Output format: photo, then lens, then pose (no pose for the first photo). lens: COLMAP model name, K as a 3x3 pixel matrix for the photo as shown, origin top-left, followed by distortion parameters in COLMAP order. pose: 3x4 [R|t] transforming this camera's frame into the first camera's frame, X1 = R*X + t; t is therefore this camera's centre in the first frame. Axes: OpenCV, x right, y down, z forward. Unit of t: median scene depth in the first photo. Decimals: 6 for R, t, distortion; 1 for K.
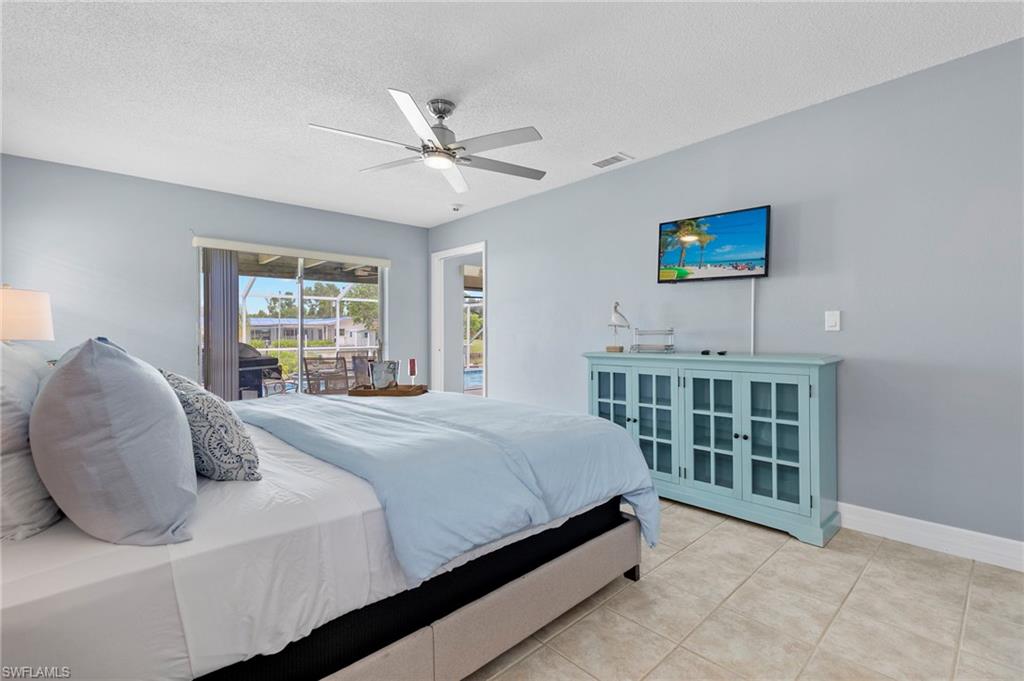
lens RADIAL K [[465.3, 0, 517.8], [0, 465.3, 339.4], [0, 0, 1]] dist [0.002801, 0.000001]
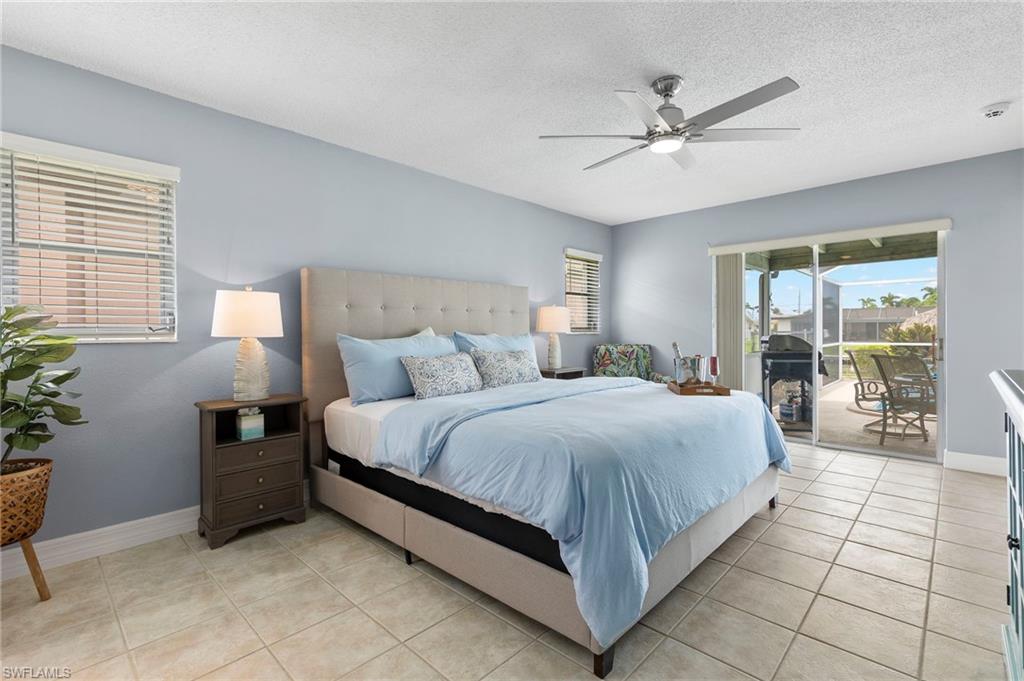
lens RADIAL K [[465.3, 0, 519.8], [0, 465.3, 333.7], [0, 0, 1]] dist [0.002801, 0.000001]
pose [[0.059863, 0.011655, -0.998139, 0.673850], [-0.005558, 0.999920, 0.011342, -0.009817], [0.998191, 0.004868, 0.059923, 0.589416]]
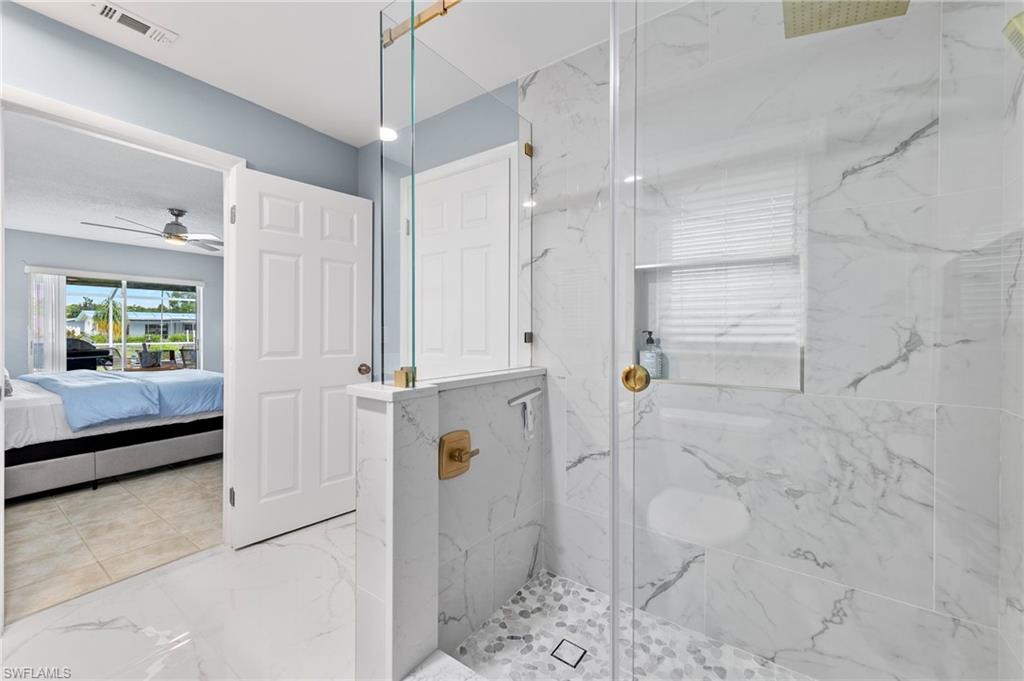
lens RADIAL K [[410.0, 0, 522.8], [0, 410.0, 334.3], [0, 0, 1]] dist [-0.000114, 0.000059]
pose [[0.977571, 0.007399, 0.210478, 0.742519], [-0.006925, 0.999972, -0.002989, -0.020226], [-0.210494, 0.001465, 0.977594, -0.772014]]
